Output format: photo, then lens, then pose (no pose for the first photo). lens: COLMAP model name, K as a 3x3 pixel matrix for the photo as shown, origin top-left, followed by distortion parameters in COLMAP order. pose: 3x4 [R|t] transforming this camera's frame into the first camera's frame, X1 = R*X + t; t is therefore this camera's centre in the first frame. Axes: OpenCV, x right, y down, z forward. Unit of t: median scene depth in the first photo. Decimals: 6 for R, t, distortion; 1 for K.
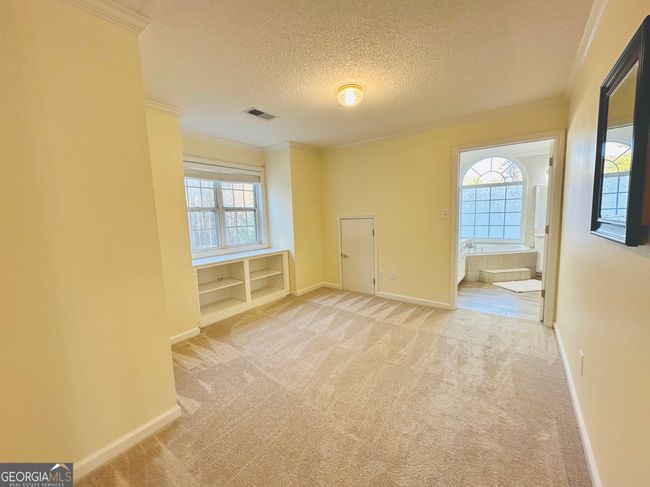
lens RADIAL K [[262.3, 0, 324.2], [0, 262.3, 240.3], [0, 0, 1]] dist [-0.001421, -0.000258]
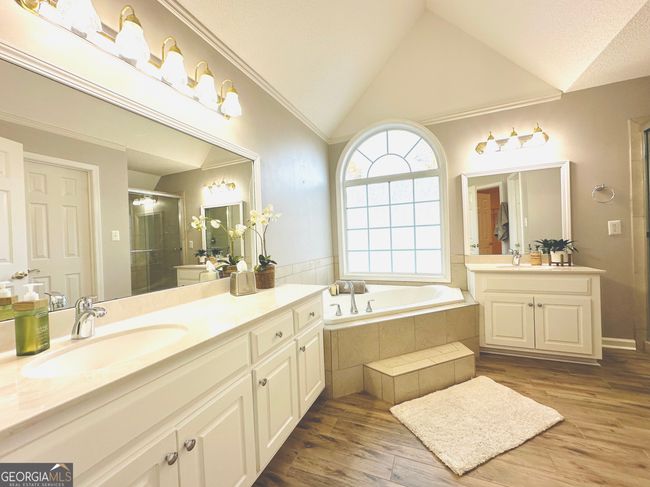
lens RADIAL K [[262.3, 0, 324.9], [0, 262.3, 243.0], [0, 0, 1]] dist [-0.001421, -0.000258]
pose [[0.970016, -0.012169, 0.242735, 0.387479], [0.037011, 0.994493, -0.098048, -0.024417], [-0.240206, 0.104092, 0.965125, 0.537446]]
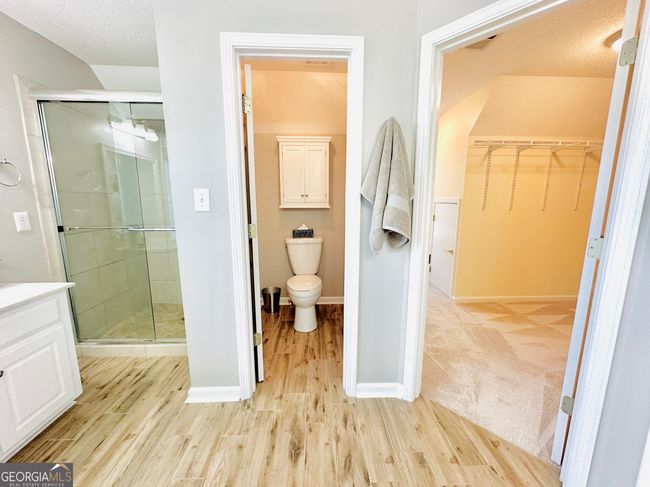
lens RADIAL K [[262.3, 0, 325.9], [0, 262.3, 243.1], [0, 0, 1]] dist [-0.001421, -0.000258]
pose [[-0.638412, -0.087843, 0.764666, 0.475224], [0.100616, 0.975417, 0.196057, -0.072826], [-0.763090, 0.202103, -0.613879, 0.750730]]
